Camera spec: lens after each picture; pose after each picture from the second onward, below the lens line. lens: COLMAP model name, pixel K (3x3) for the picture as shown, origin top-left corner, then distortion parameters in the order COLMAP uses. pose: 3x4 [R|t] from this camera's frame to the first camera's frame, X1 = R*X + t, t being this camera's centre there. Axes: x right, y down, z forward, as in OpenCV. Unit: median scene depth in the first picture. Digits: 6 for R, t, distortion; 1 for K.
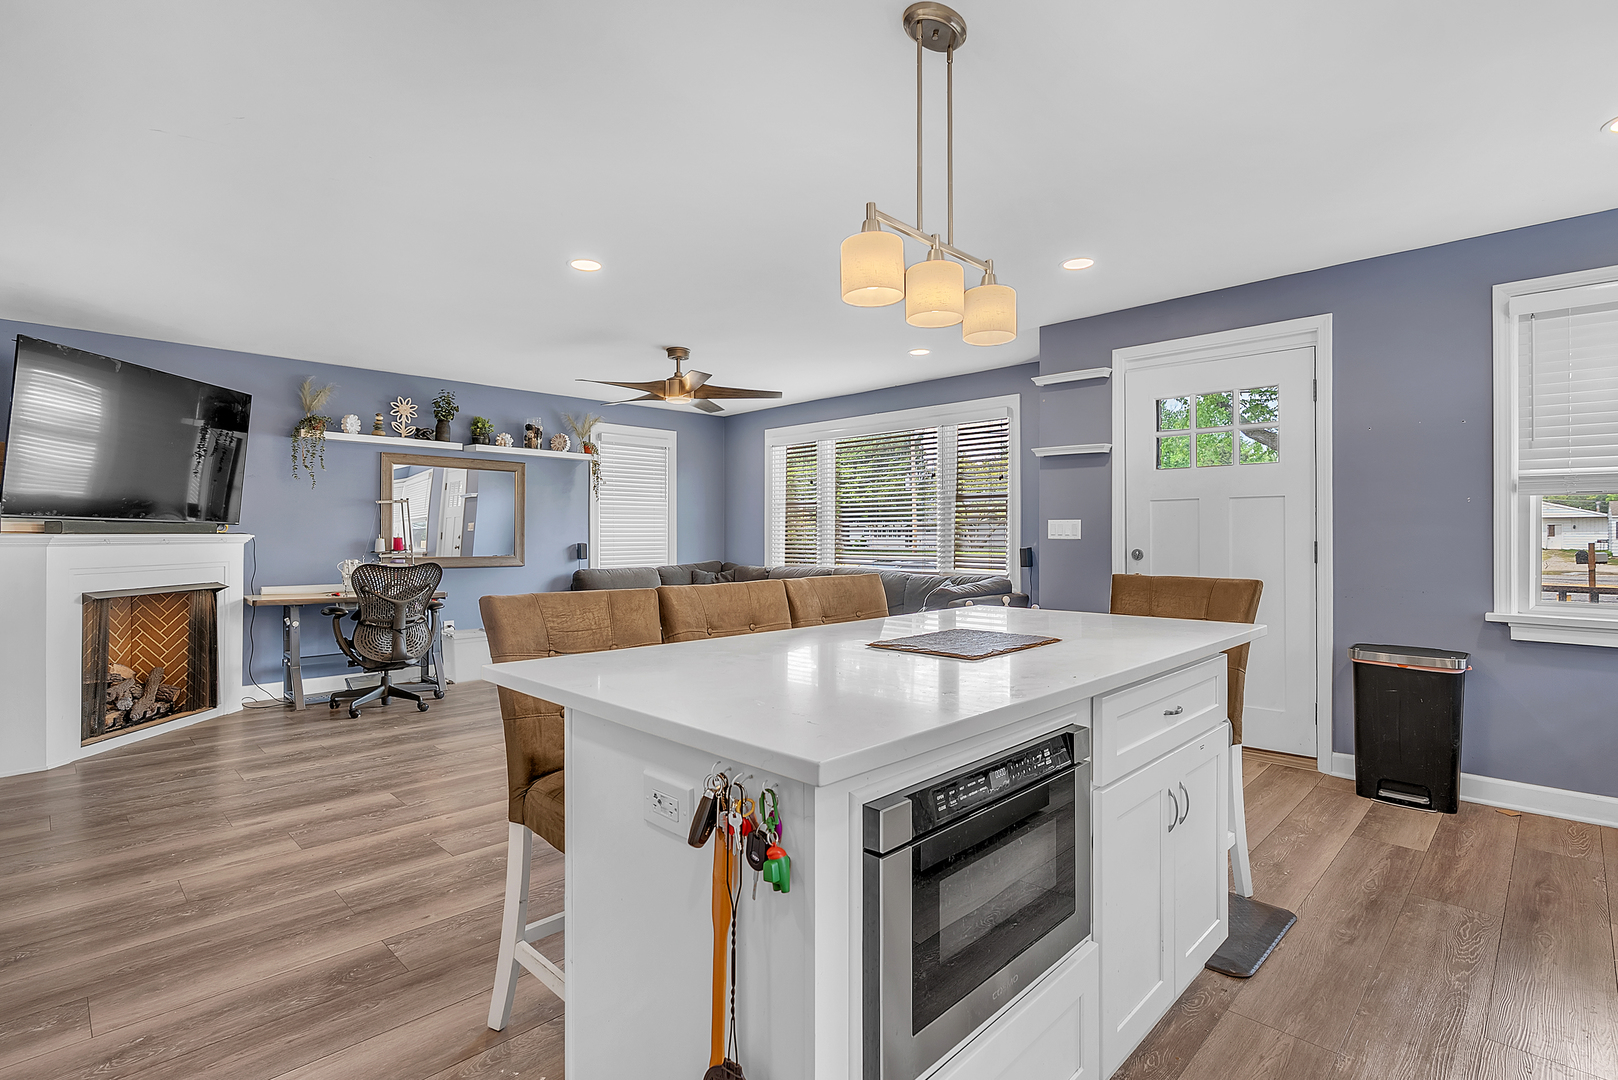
lens RADIAL K [[774.3, 0, 807.6], [0, 774.3, 535.6], [0, 0, 1]] dist [-0.000490, 0.000233]
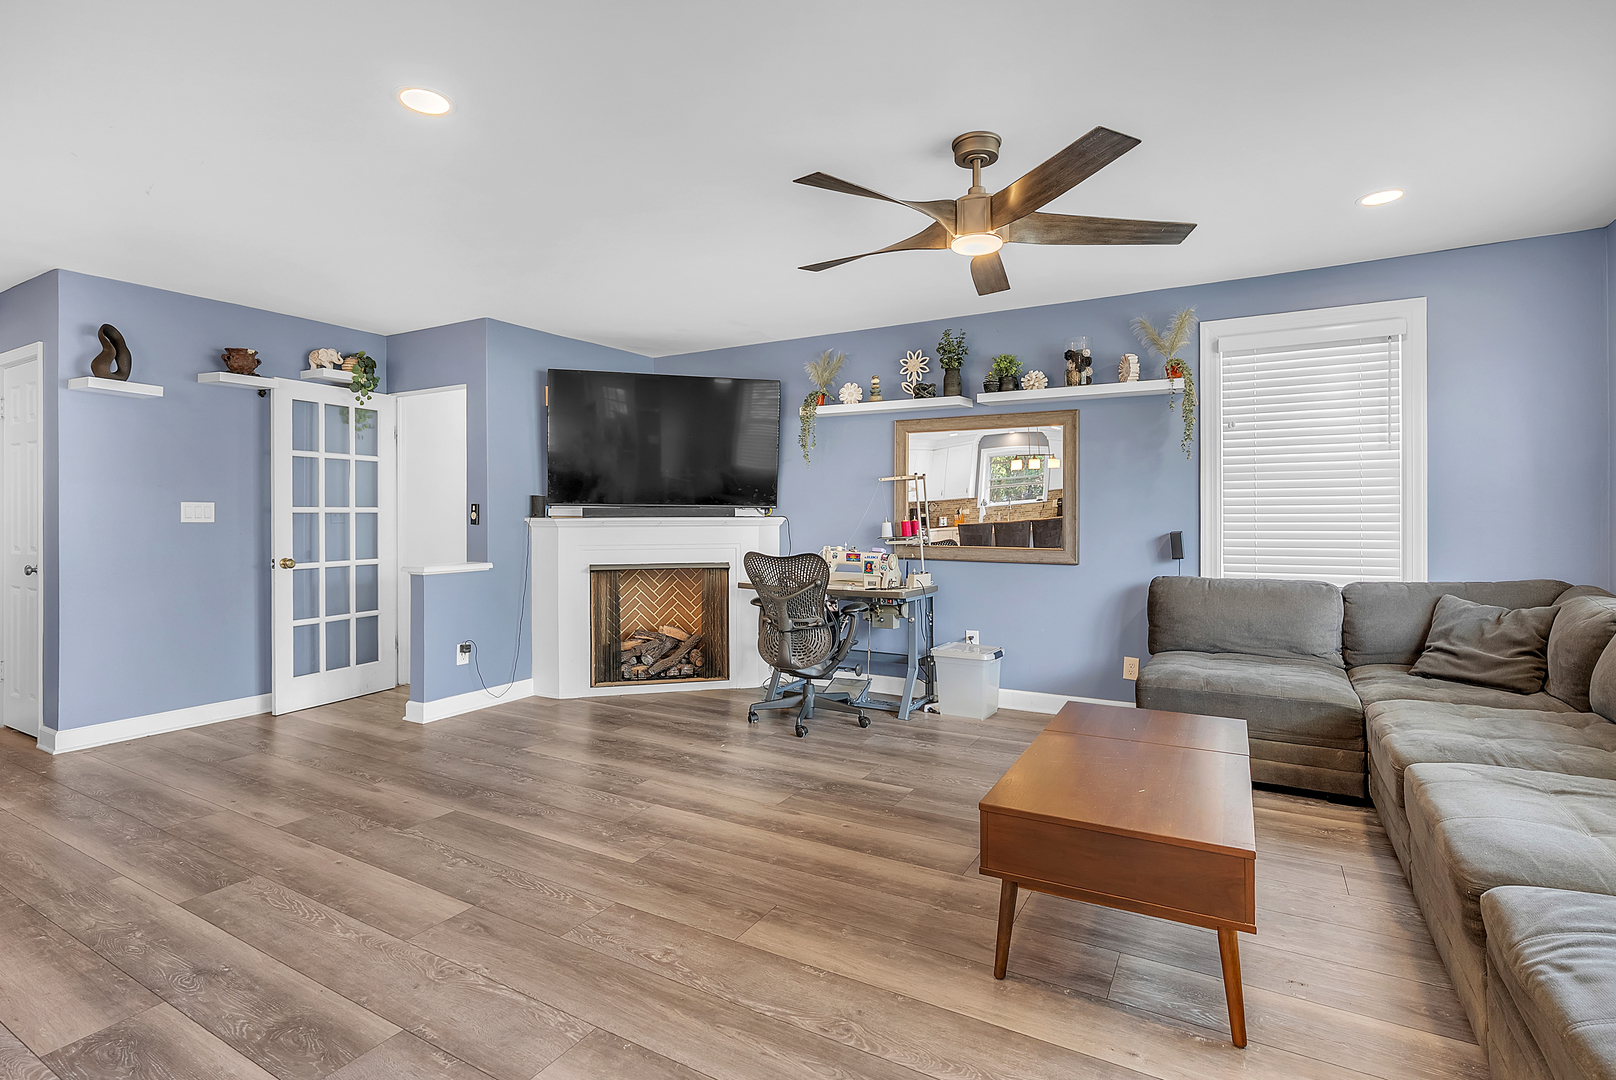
lens RADIAL K [[779.0, 0, 798.3], [0, 779.0, 513.8], [0, 0, 1]] dist [-0.002939, 0.000361]
pose [[0.249099, -0.002915, -0.968474, 0.275857], [0.001438, 0.999995, -0.002641, -0.003597], [0.968477, -0.000734, 0.249102, 0.751867]]
